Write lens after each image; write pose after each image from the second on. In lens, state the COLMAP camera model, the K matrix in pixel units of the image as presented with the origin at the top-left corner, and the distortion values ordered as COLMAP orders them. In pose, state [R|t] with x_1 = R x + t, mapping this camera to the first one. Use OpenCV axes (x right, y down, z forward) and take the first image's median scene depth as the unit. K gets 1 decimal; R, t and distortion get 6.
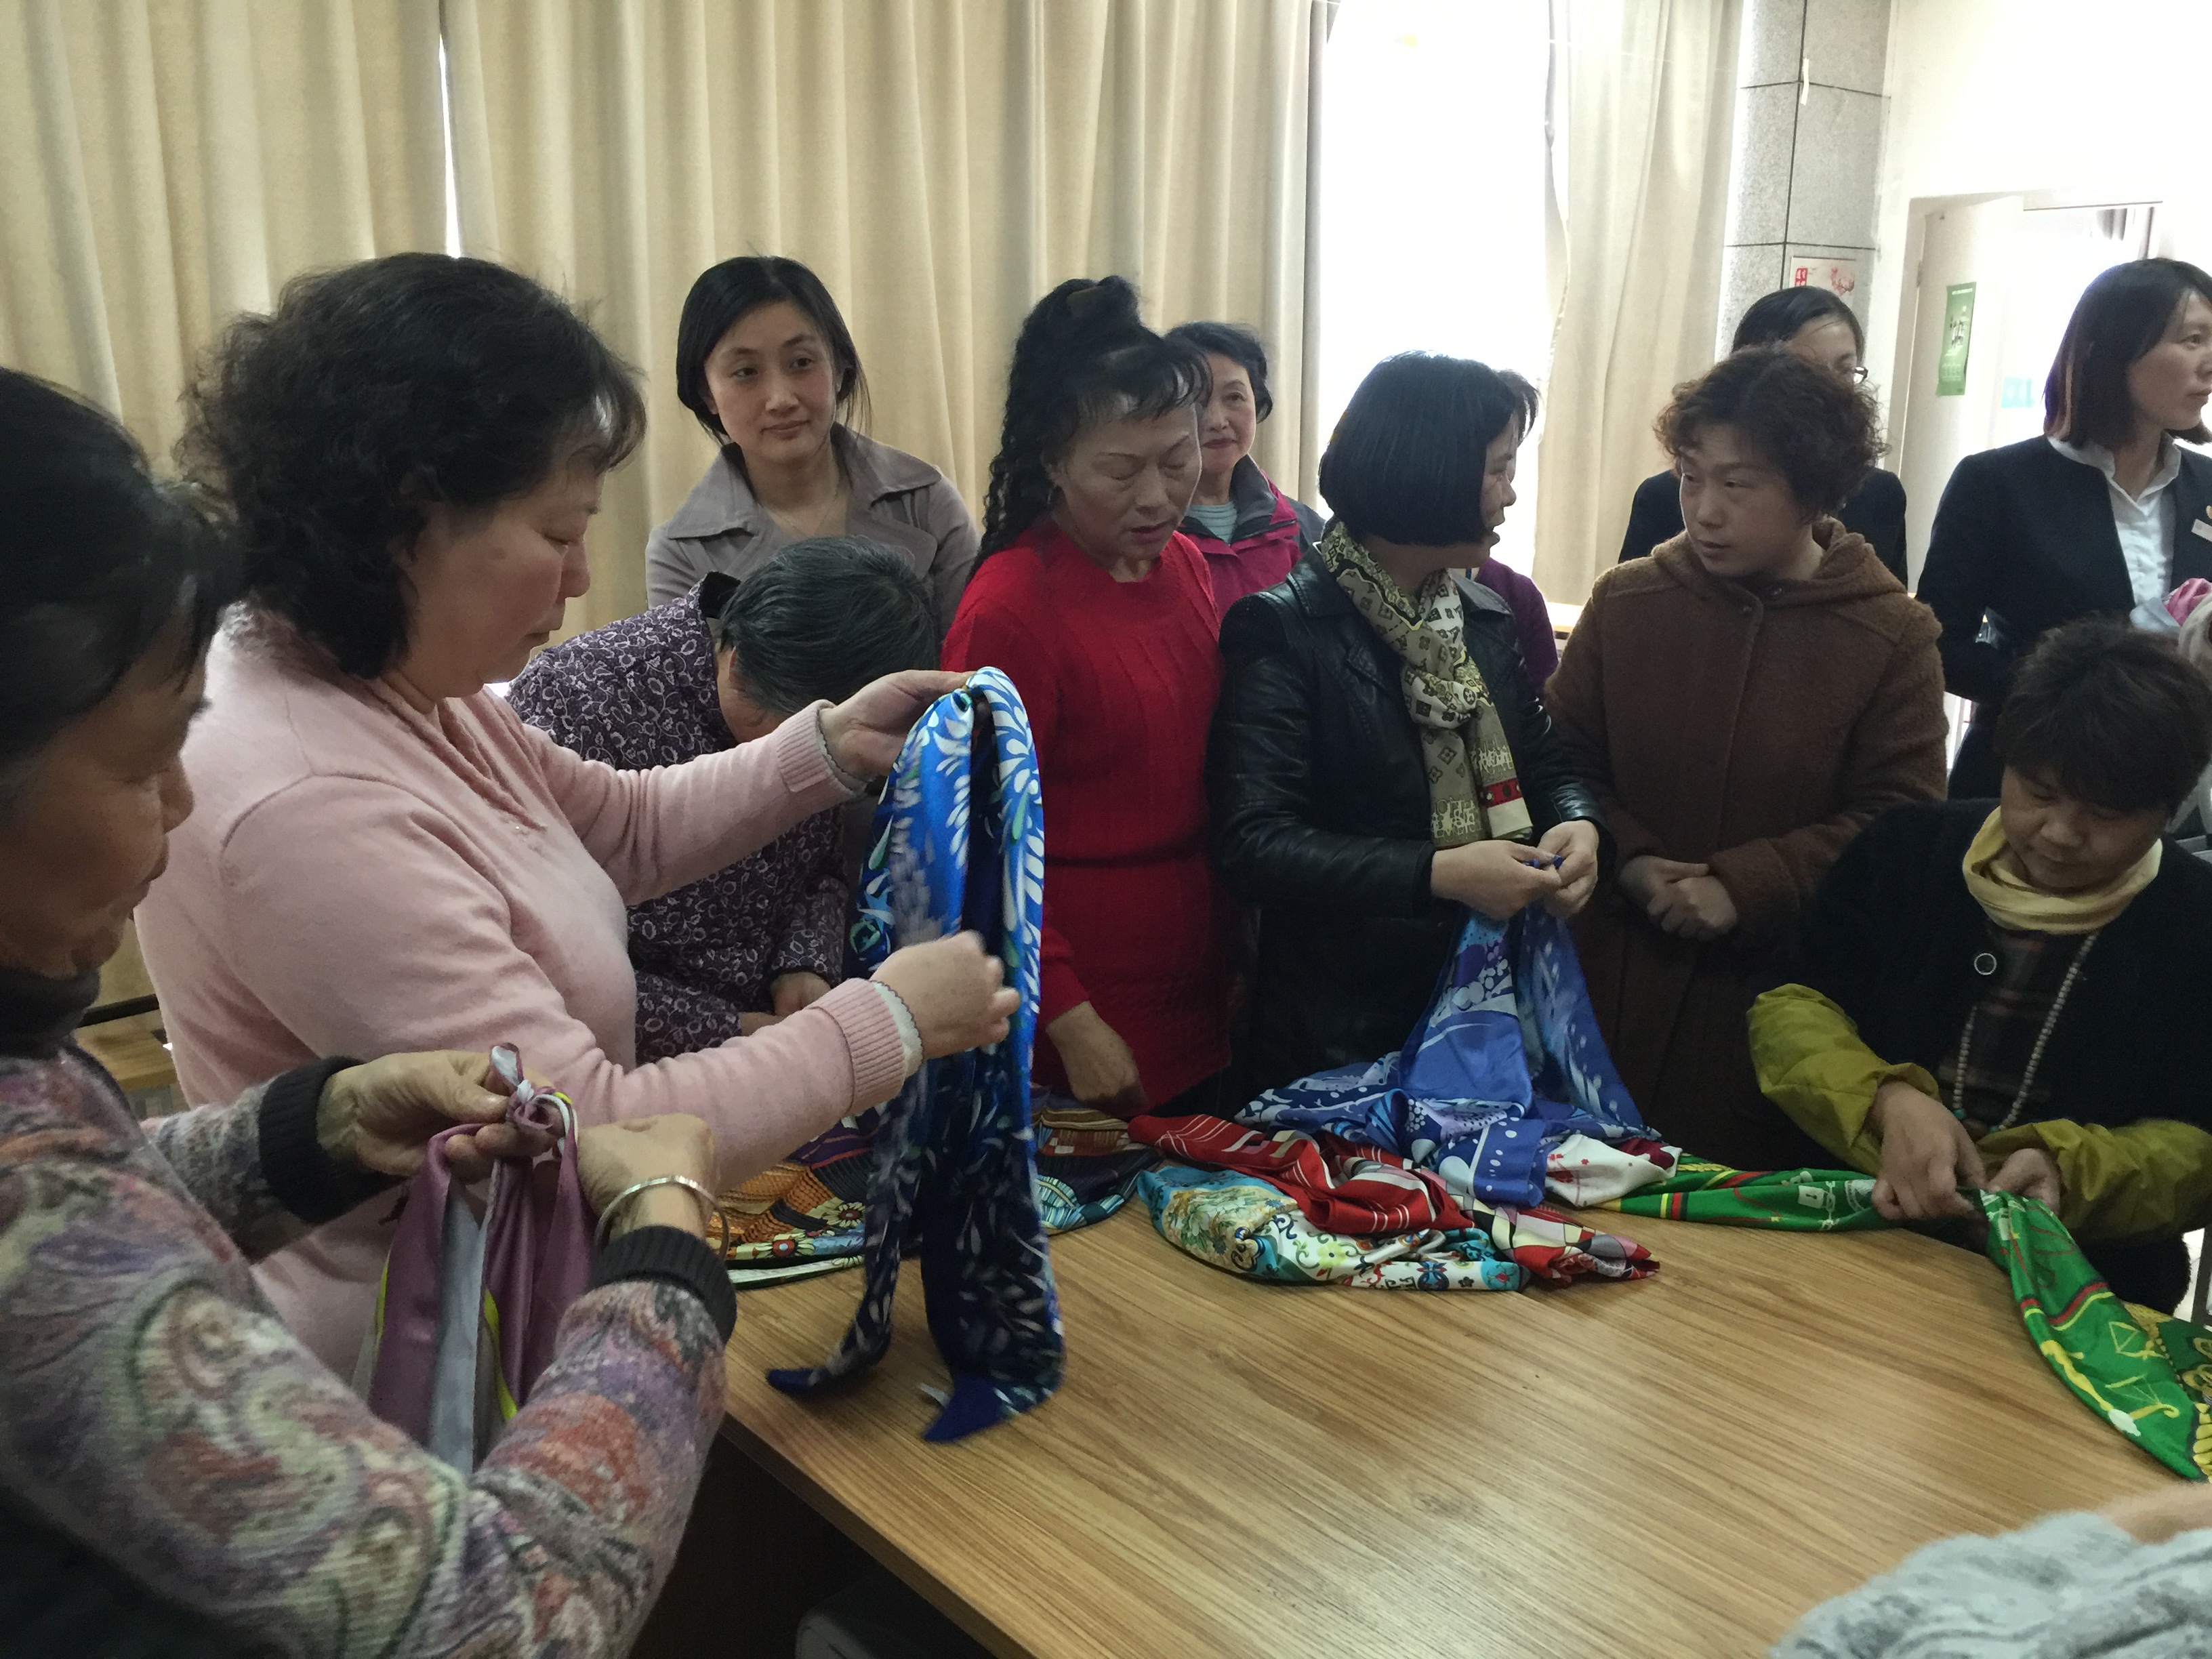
lens RADIAL K [[1878.7, 0, 1105.6], [0, 1878.7, 830.2], [0, 0, 1]] dist [0.082503, -0.116172]
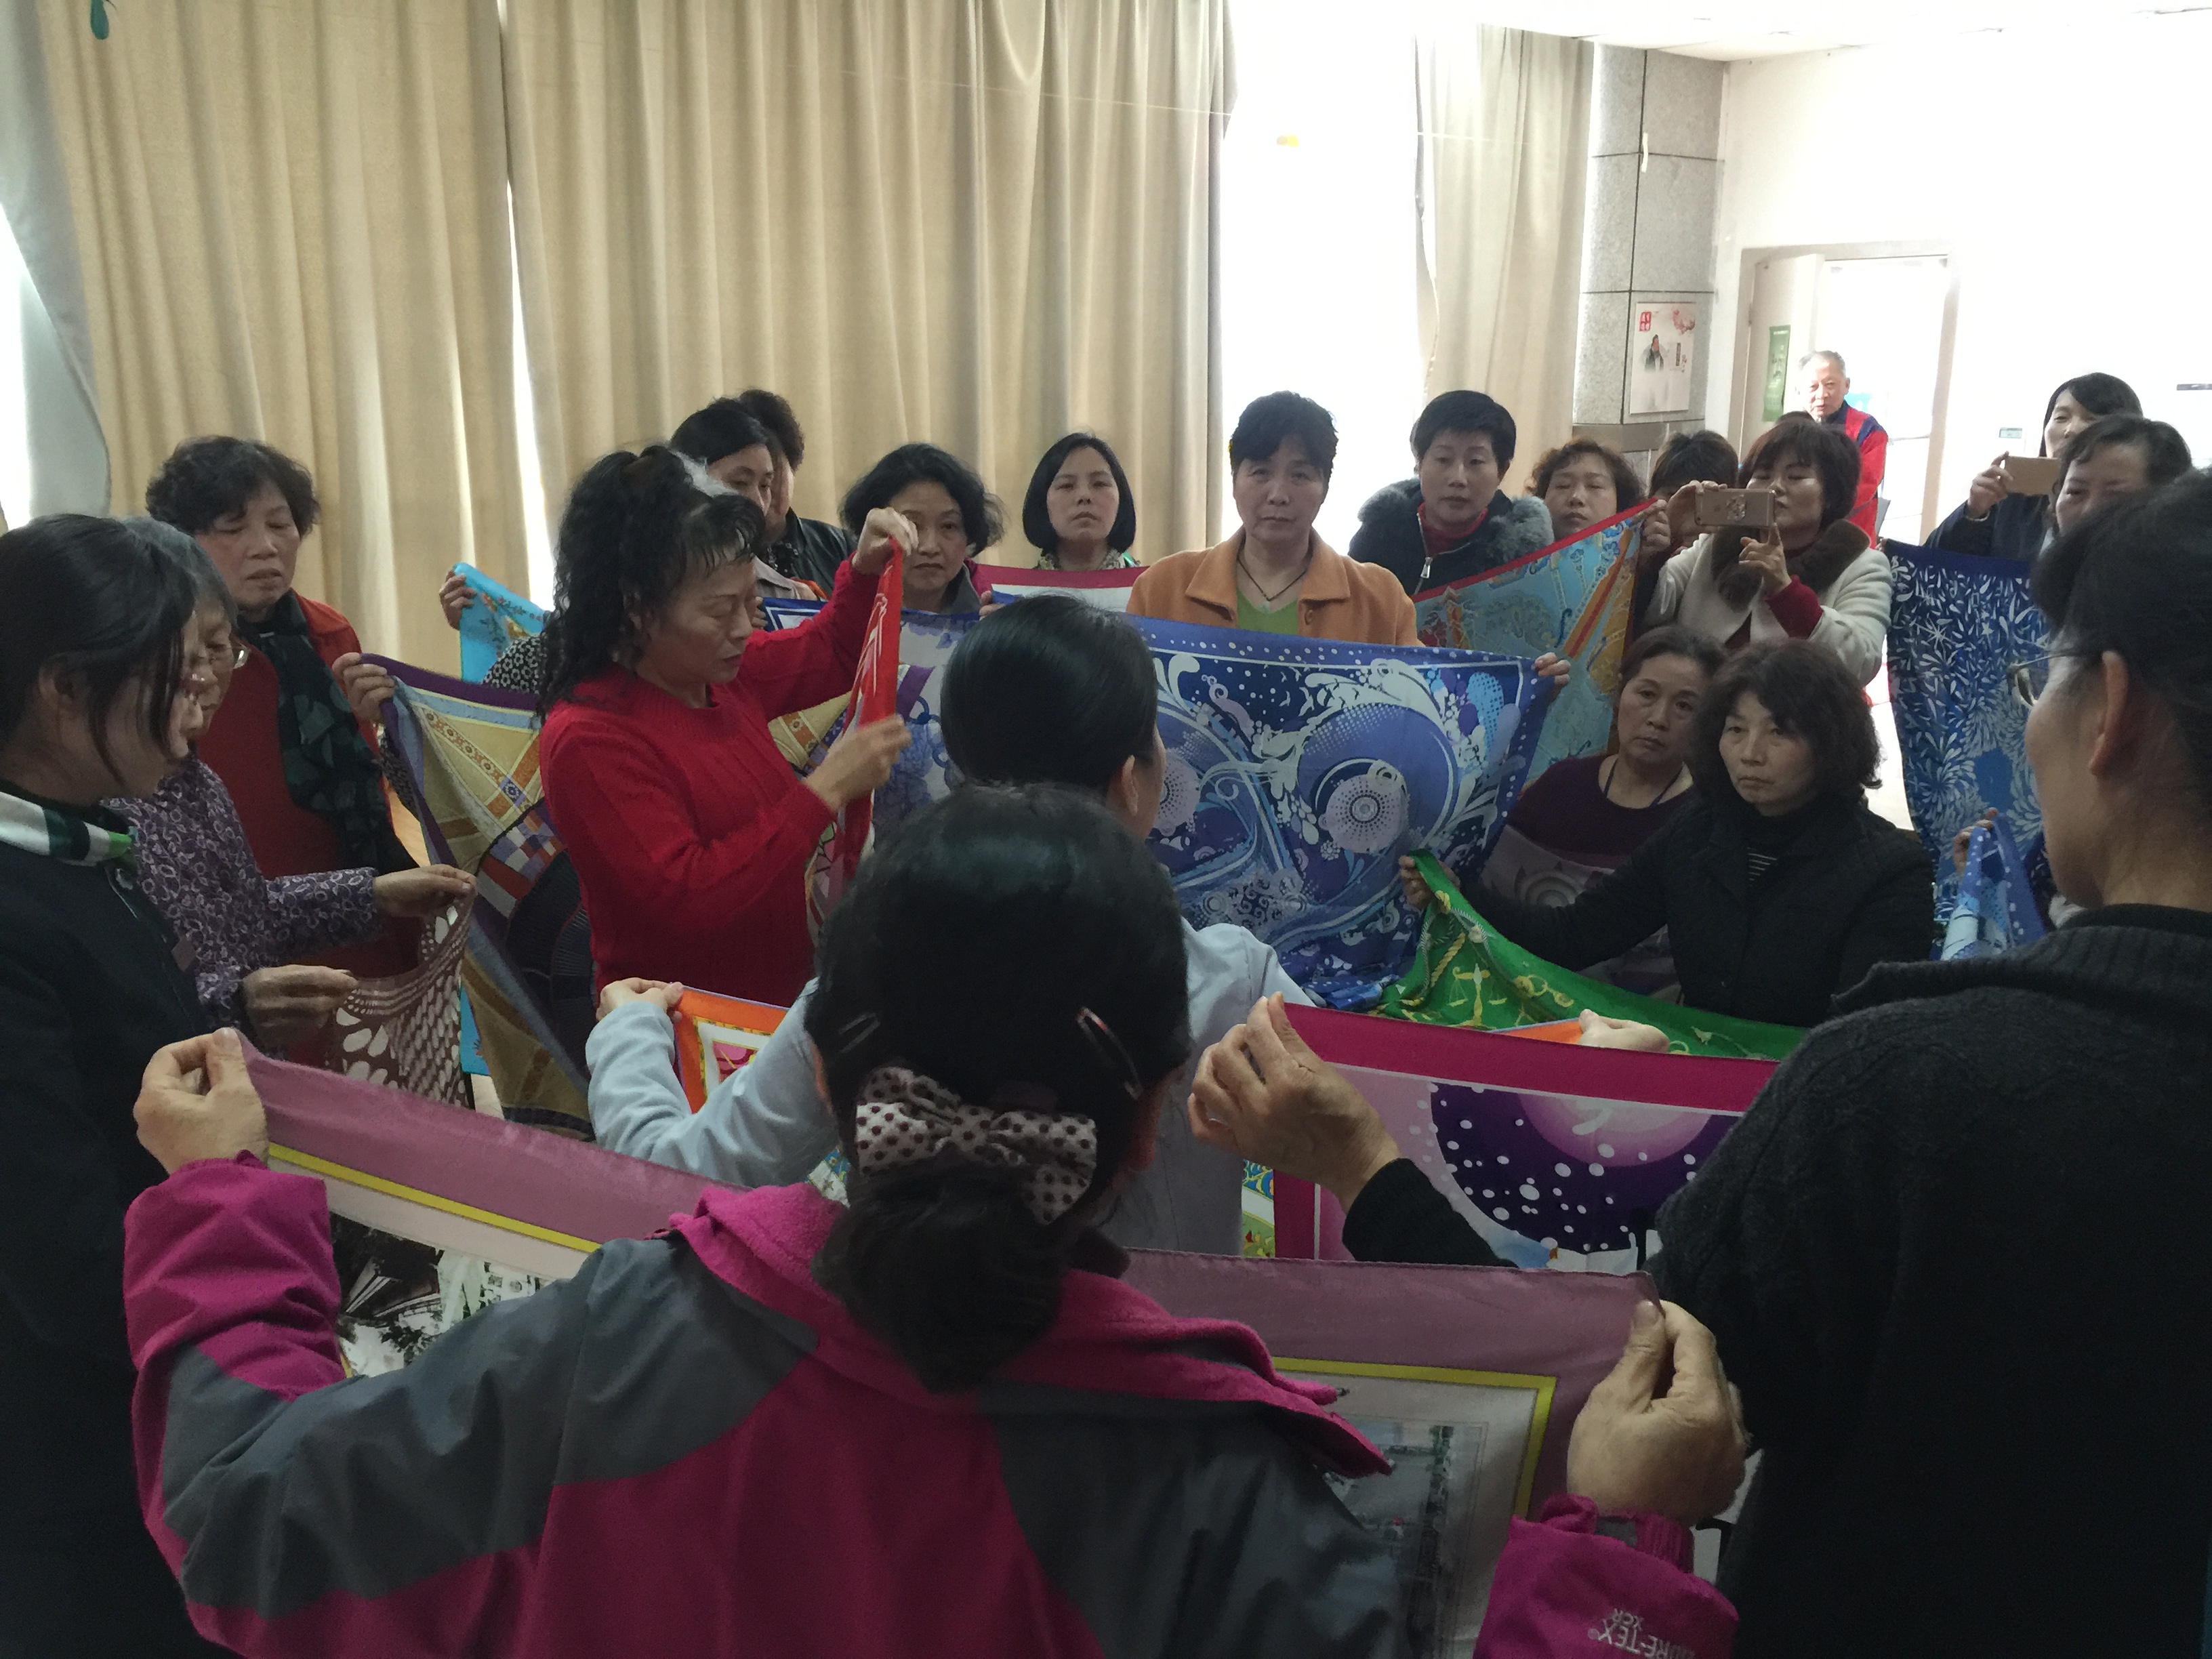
lens RADIAL K [[1878.7, 0, 1102.8], [0, 1878.7, 831.1], [0, 0, 1]] dist [0.082503, -0.116172]
pose [[0.999786, -0.010695, 0.017731, 0.012332], [0.010553, 0.999912, 0.008077, 0.008489], [-0.017816, -0.007888, 0.999810, -0.164153]]
